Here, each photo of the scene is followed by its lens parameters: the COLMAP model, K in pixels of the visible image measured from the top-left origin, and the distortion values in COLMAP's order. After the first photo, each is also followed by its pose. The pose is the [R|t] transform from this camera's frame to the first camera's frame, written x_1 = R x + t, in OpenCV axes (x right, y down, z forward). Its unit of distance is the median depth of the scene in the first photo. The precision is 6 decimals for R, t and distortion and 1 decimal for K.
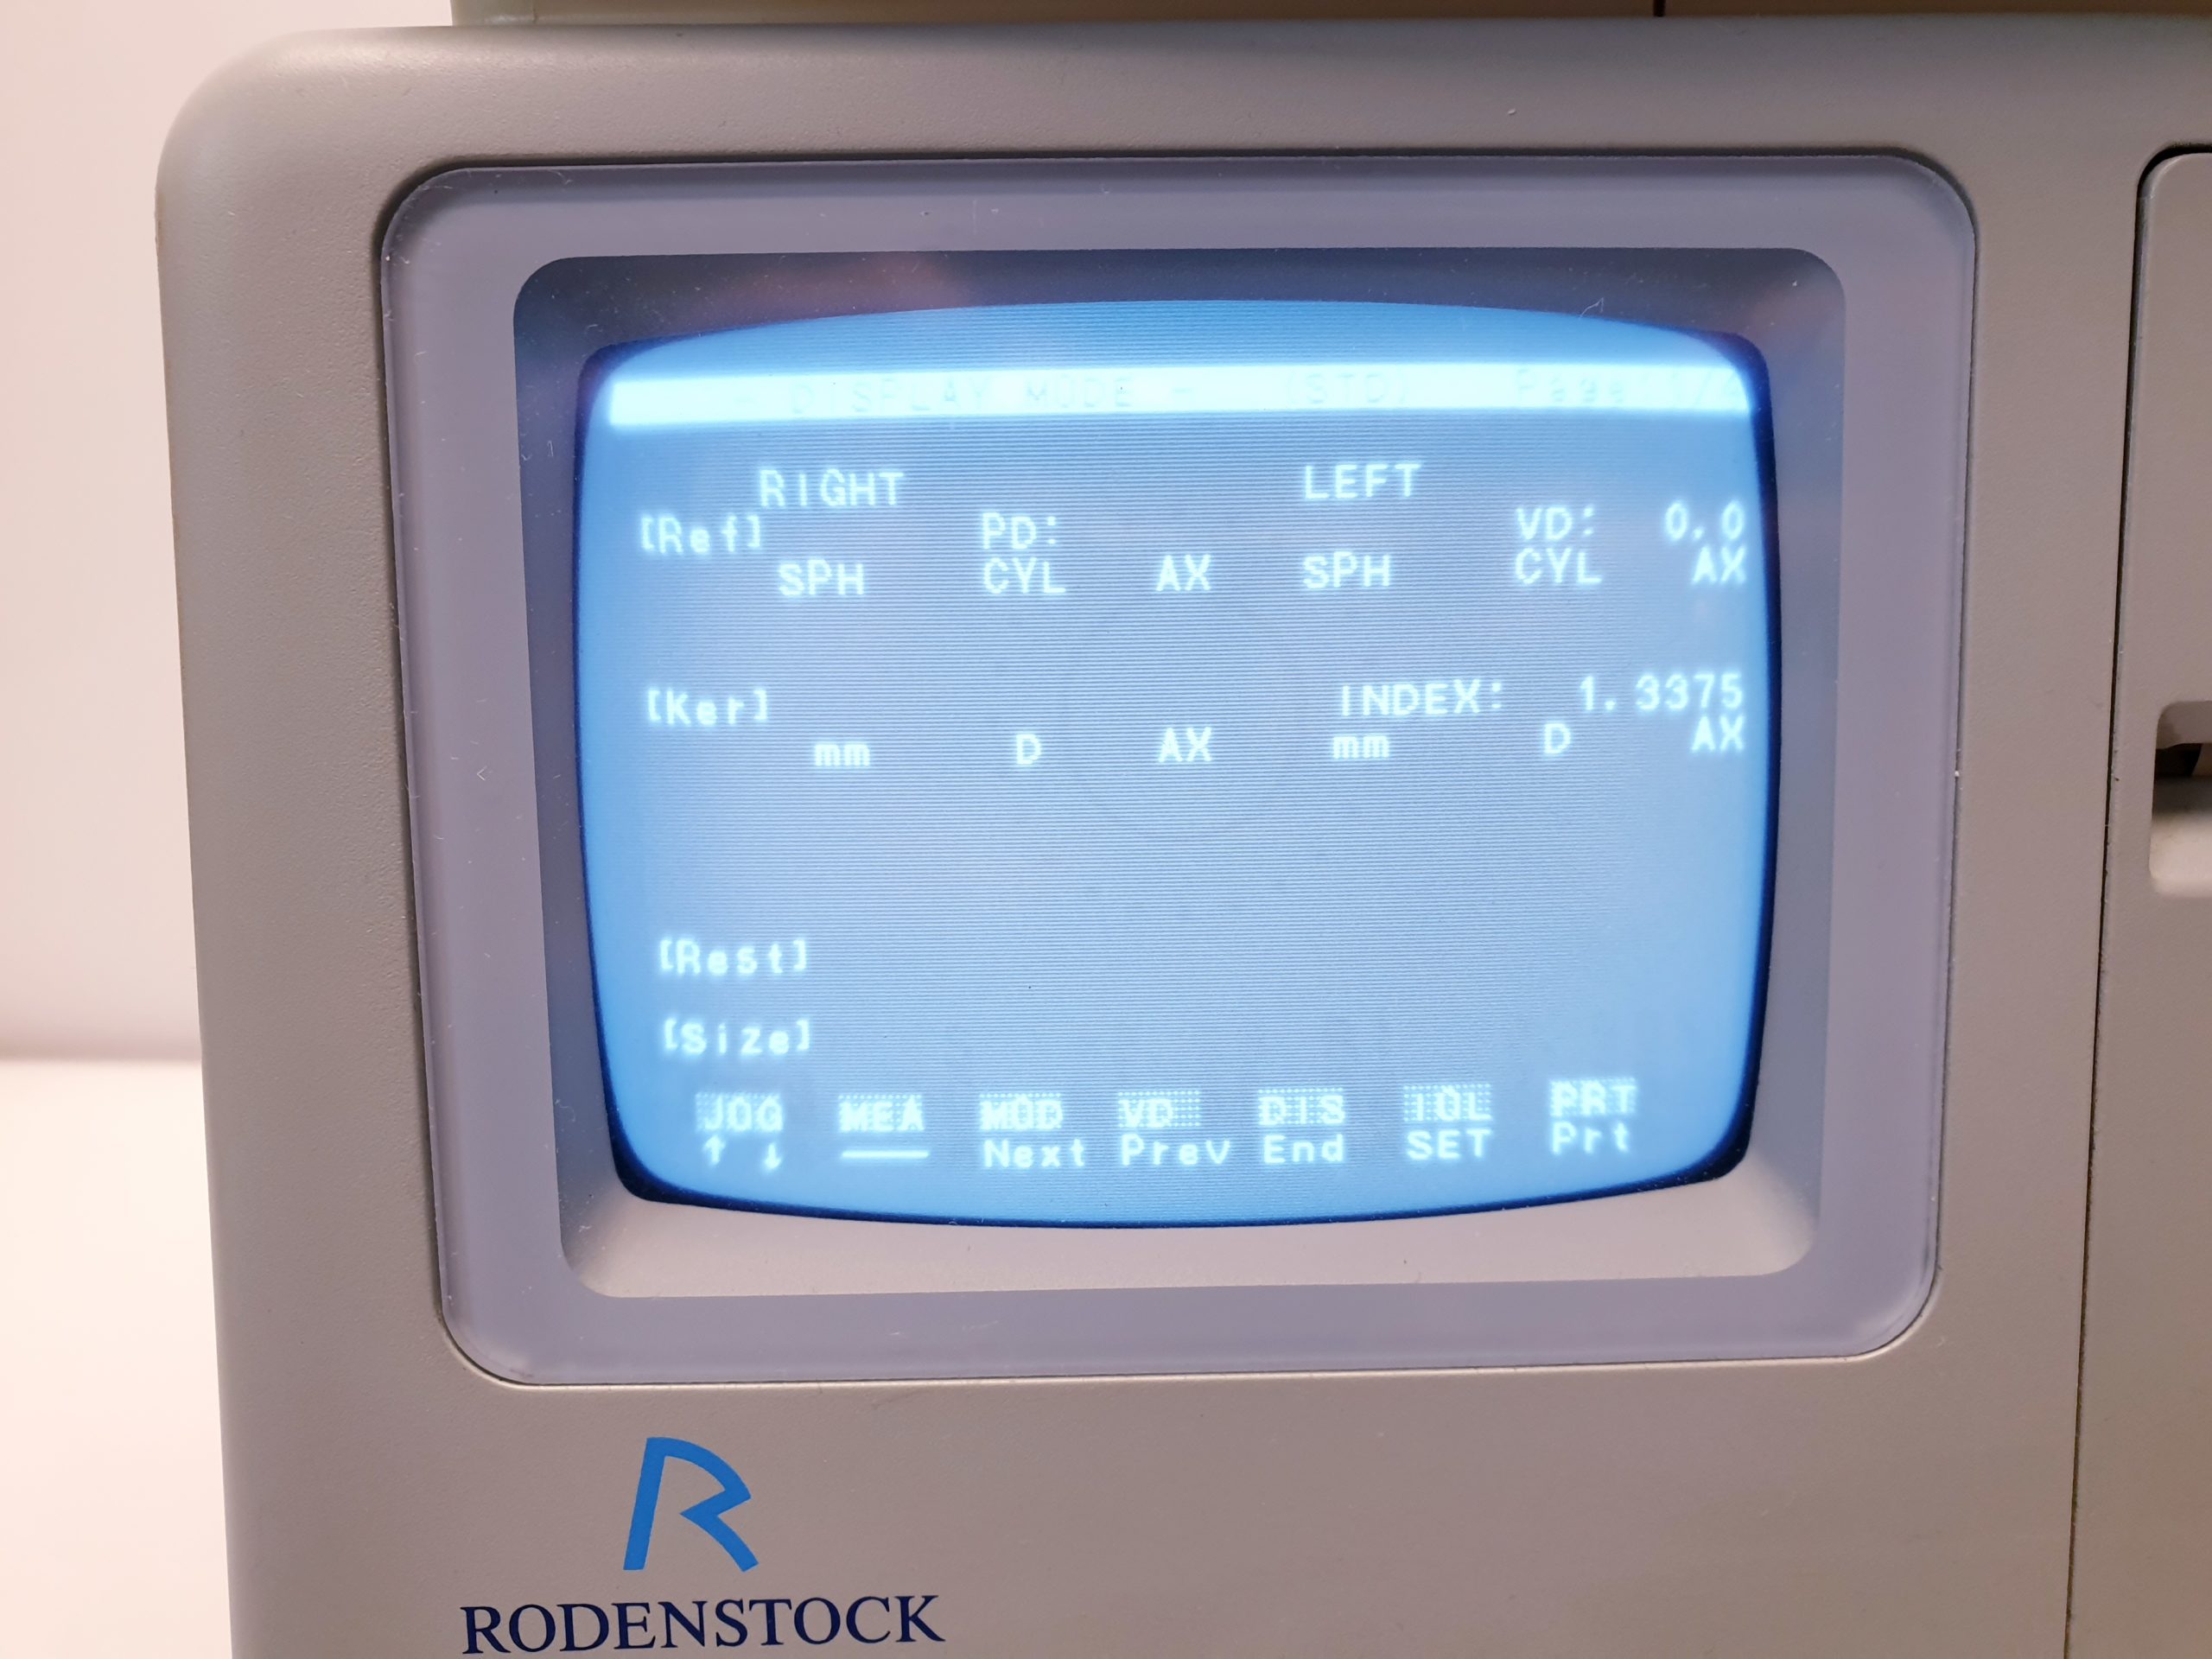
lens RADIAL K [[1674.9, 0, 1109.6], [0, 1674.9, 794.3], [0, 0, 1]] dist [-0.050306, 0.066280]
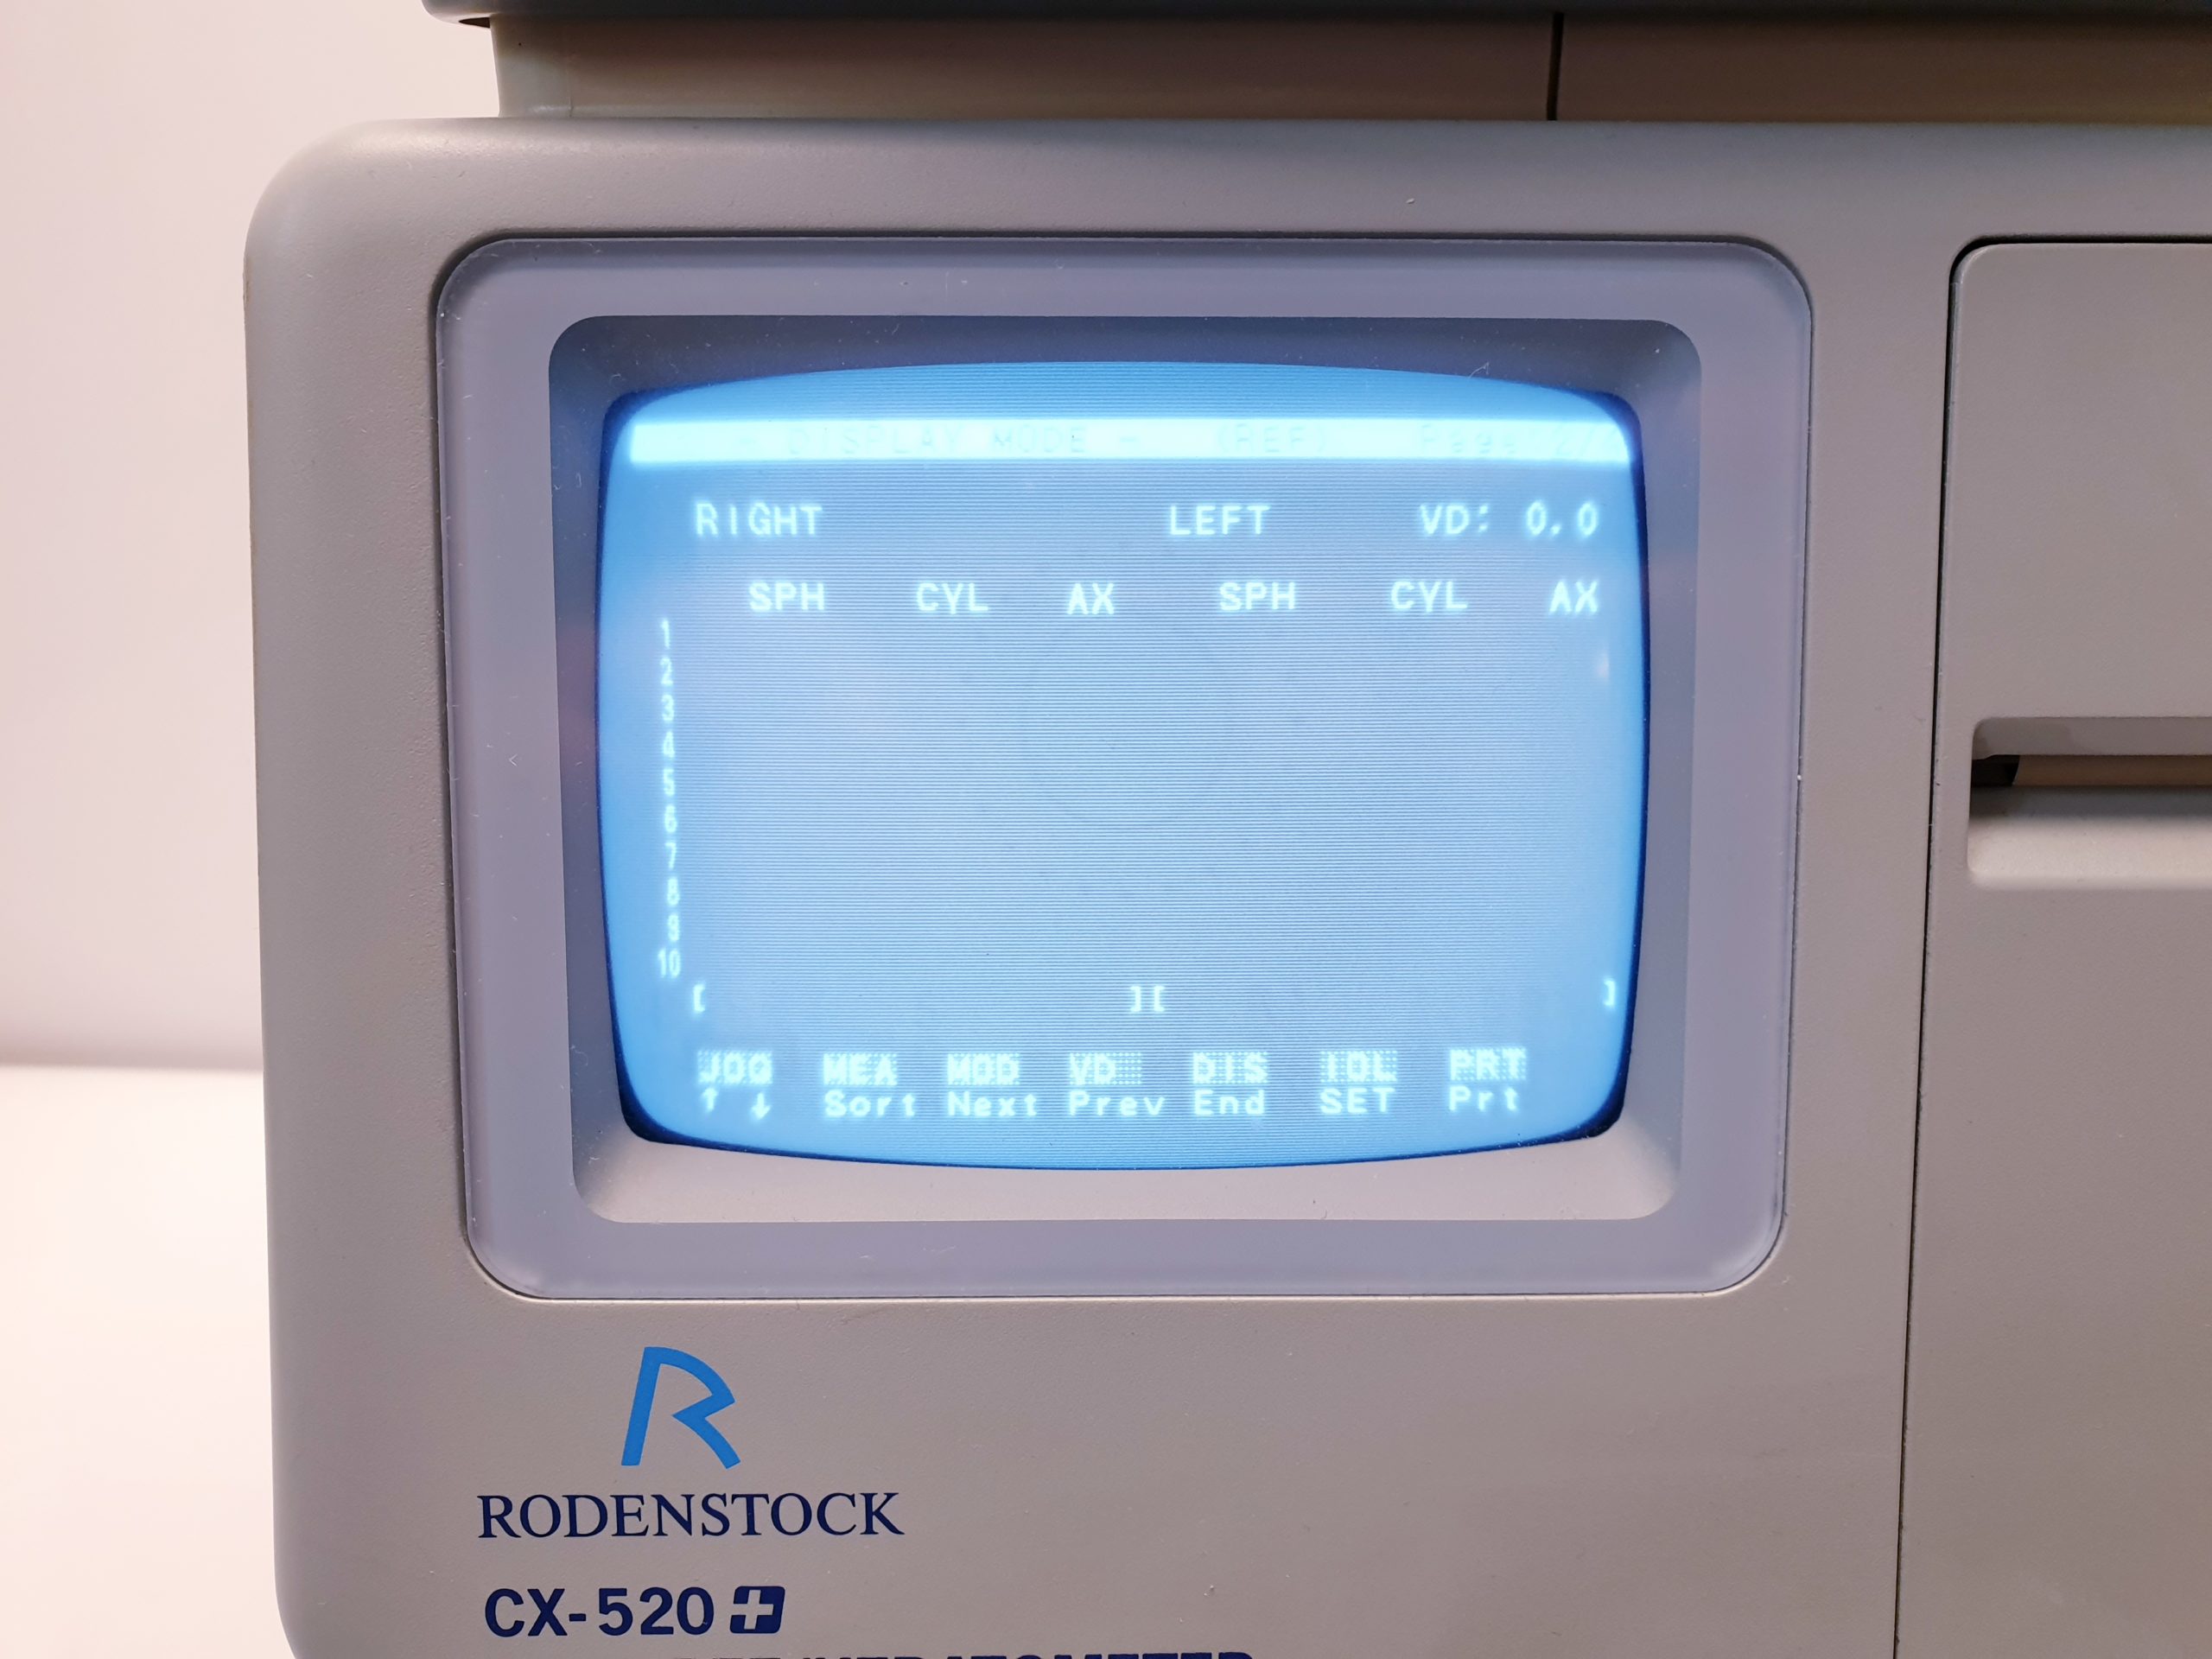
lens RADIAL K [[1658.2, 0, 1116.5], [0, 1658.2, 786.4], [0, 0, 1]] dist [-0.016320, 0.003181]
pose [[0.999895, 0.013772, -0.004409, 0.043597], [-0.013868, 0.999654, -0.022351, 0.024326], [0.004100, 0.022410, 0.999740, -0.135999]]
